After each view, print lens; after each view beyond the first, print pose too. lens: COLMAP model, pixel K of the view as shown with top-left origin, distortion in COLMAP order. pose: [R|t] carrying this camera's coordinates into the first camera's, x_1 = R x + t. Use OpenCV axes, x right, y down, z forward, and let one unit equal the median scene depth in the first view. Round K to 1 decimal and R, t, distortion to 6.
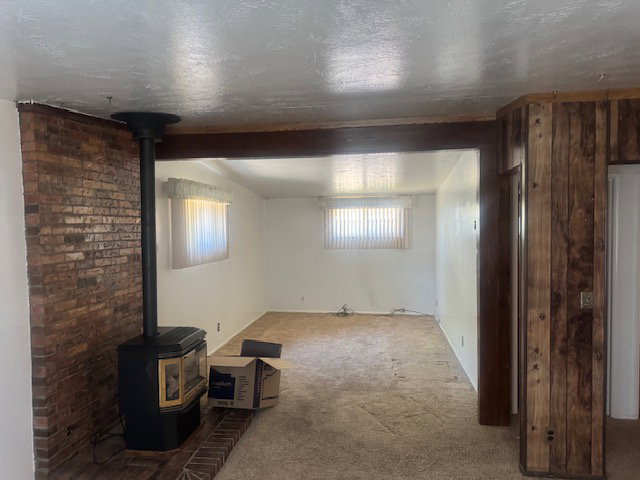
lens RADIAL K [[452.9, 0, 322.1], [0, 452.9, 242.7], [0, 0, 1]] dist [0.053648, -0.079218]
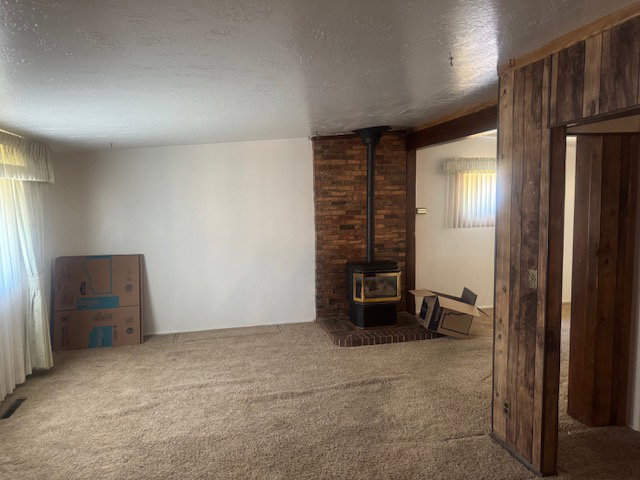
lens RADIAL K [[452.9, 0, 316.9], [0, 452.9, 246.5], [0, 0, 1]] dist [0.053648, -0.079218]
pose [[0.361541, 0.106865, -0.926211, 1.255485], [-0.025209, 0.994167, 0.104866, -0.026522], [0.932015, -0.014564, 0.362127, 0.252234]]
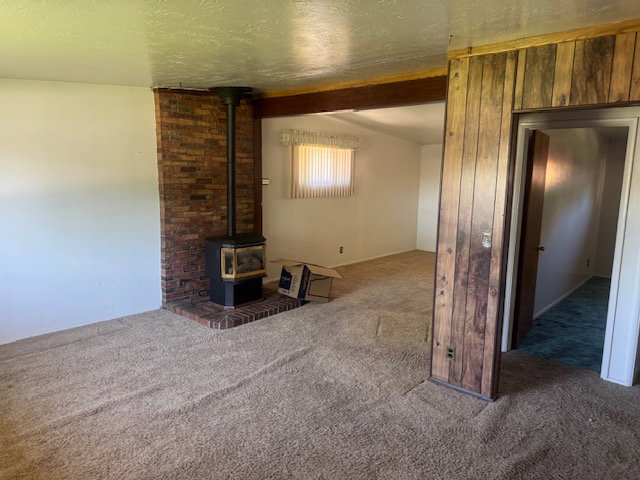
lens RADIAL K [[452.9, 0, 325.5], [0, 452.9, 240.1], [0, 0, 1]] dist [0.053648, -0.079218]
pose [[0.836054, 0.116455, -0.536145, 0.831684], [-0.056428, 0.990283, 0.127105, 0.007469], [0.545737, -0.076013, 0.834501, -0.125509]]
